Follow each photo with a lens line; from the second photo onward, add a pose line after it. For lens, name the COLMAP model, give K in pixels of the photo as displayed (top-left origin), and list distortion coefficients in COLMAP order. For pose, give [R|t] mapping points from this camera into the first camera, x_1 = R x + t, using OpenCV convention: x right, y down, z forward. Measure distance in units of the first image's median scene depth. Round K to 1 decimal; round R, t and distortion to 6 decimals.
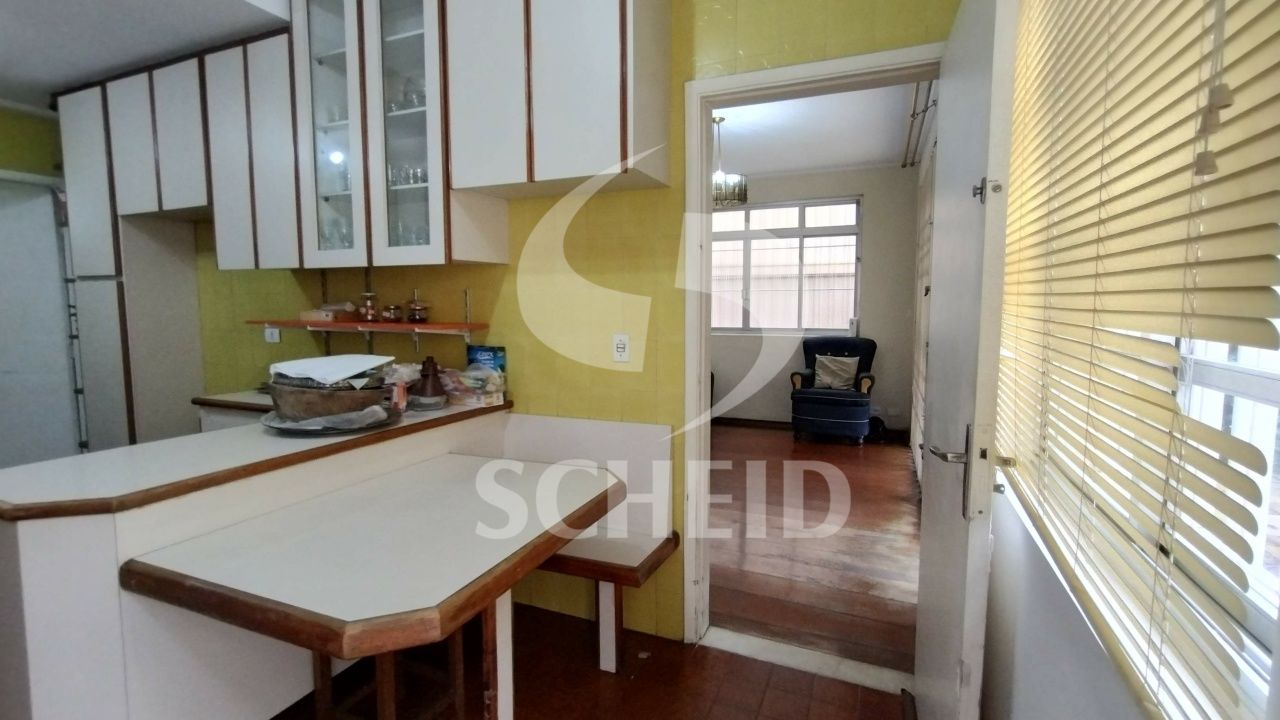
lens RADIAL K [[583.4, 0, 638.8], [0, 583.4, 357.7], [0, 0, 1]] dist [0.000994, 0.000435]
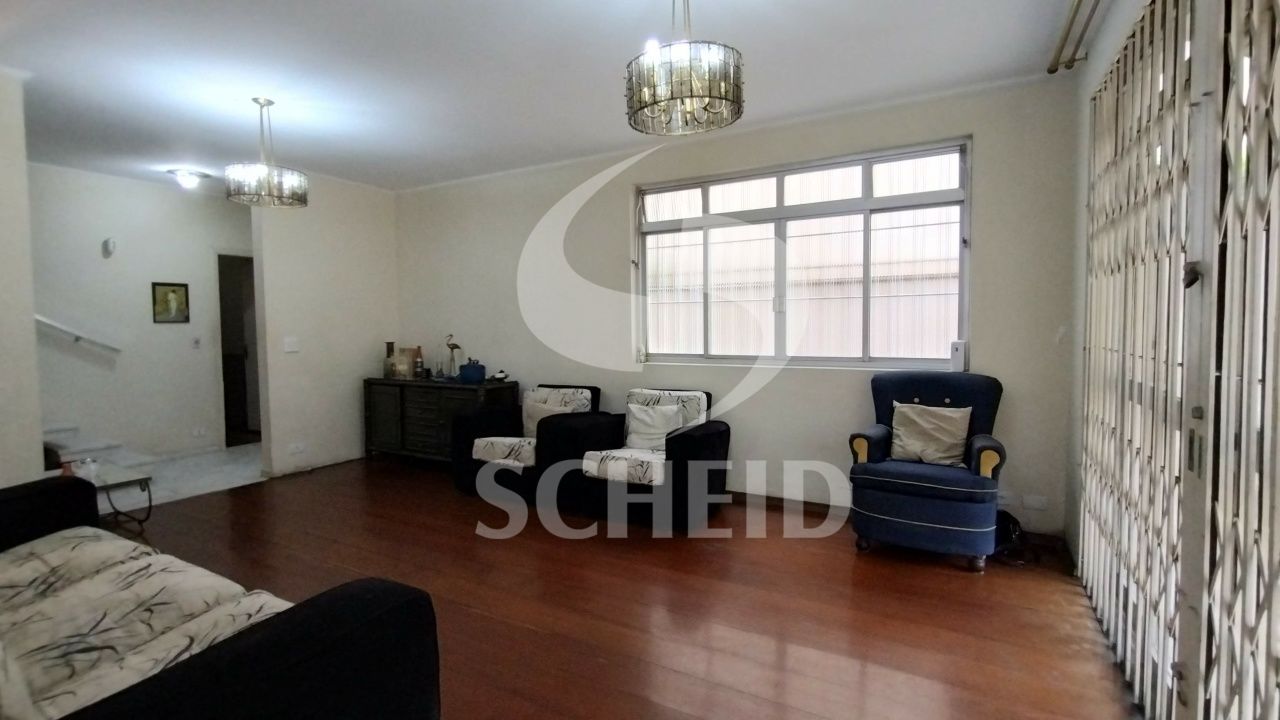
lens RADIAL K [[583.4, 0, 640.1], [0, 583.4, 356.4], [0, 0, 1]] dist [0.000994, 0.000435]
pose [[0.992534, 0.001682, -0.121957, 0.117399], [-0.008074, 0.998618, -0.051939, -0.018954], [0.121701, 0.052536, 0.991176, 0.370022]]
